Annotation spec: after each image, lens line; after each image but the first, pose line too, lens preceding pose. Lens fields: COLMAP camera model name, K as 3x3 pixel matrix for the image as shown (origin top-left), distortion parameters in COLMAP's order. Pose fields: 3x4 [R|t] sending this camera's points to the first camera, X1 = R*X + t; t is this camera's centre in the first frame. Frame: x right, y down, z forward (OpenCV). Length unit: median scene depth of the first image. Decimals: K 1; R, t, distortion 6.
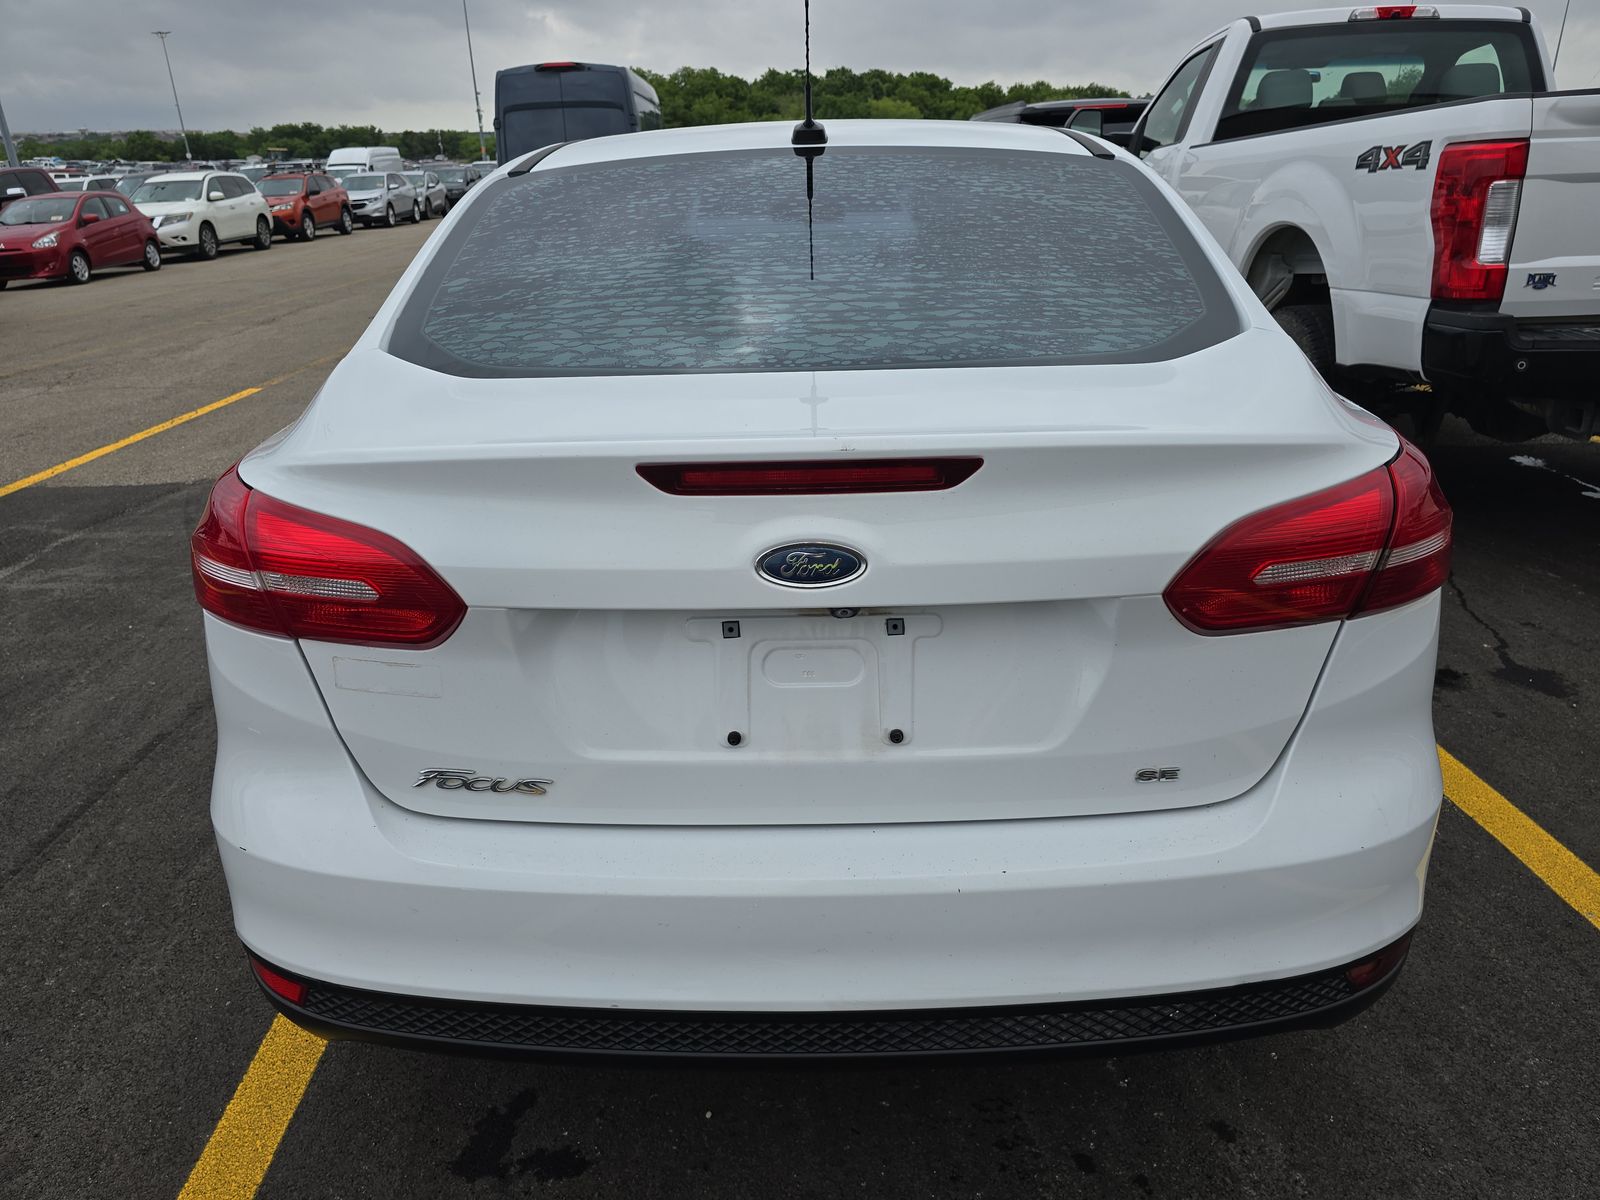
lens RADIAL K [[1075.2, 0, 803.3], [0, 1075.2, 598.4], [0, 0, 1]] dist [0.025110, -0.015260]
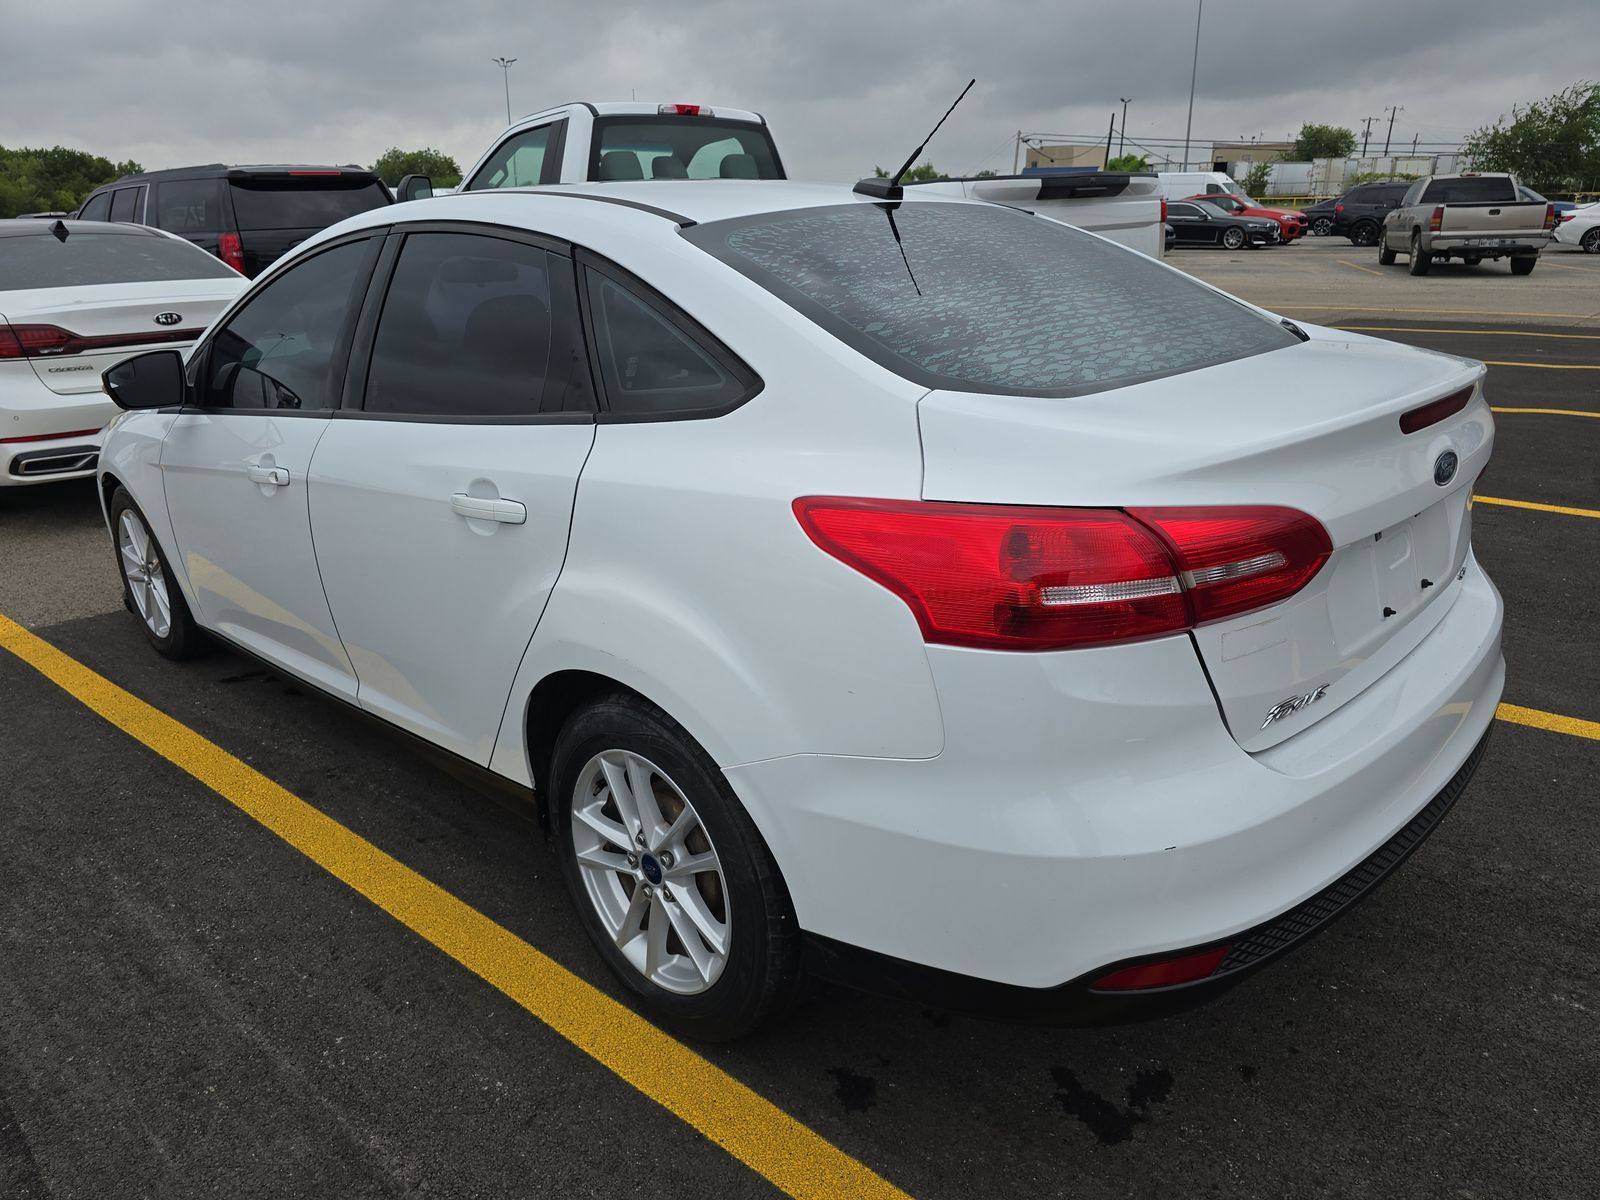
lens RADIAL K [[1075.2, 0, 788.0], [0, 1075.2, 602.6], [0, 0, 1]] dist [0.025110, -0.015260]
pose [[0.697779, -0.233223, 0.677283, -0.335157], [0.270062, 0.961393, 0.052822, -0.035410], [-0.663454, 0.146050, 0.733824, 0.105117]]
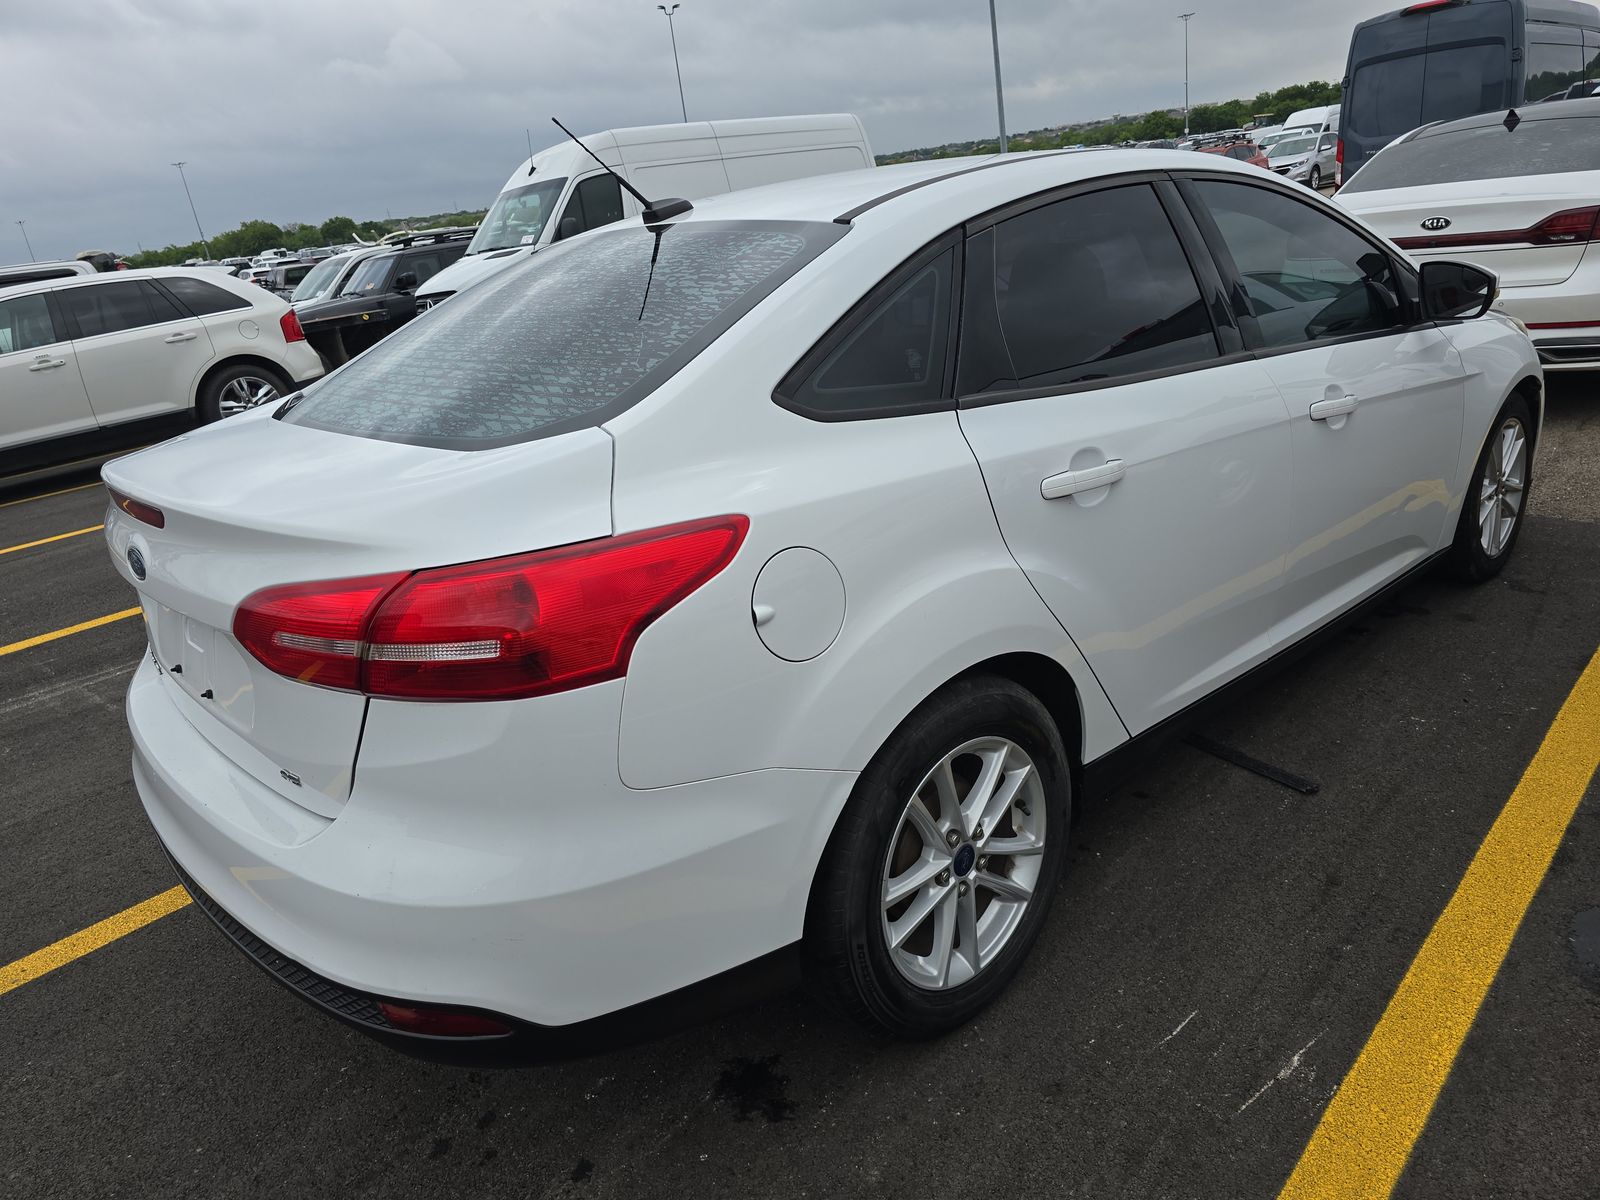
lens RADIAL K [[1075.2, 0, 809.1], [0, 1075.2, 602.7], [0, 0, 1]] dist [0.025110, -0.015260]
pose [[0.691851, 0.199110, -0.694044, 0.352906], [-0.174850, 0.978817, 0.106509, -0.062271], [0.700550, 0.047665, 0.712010, 0.112778]]
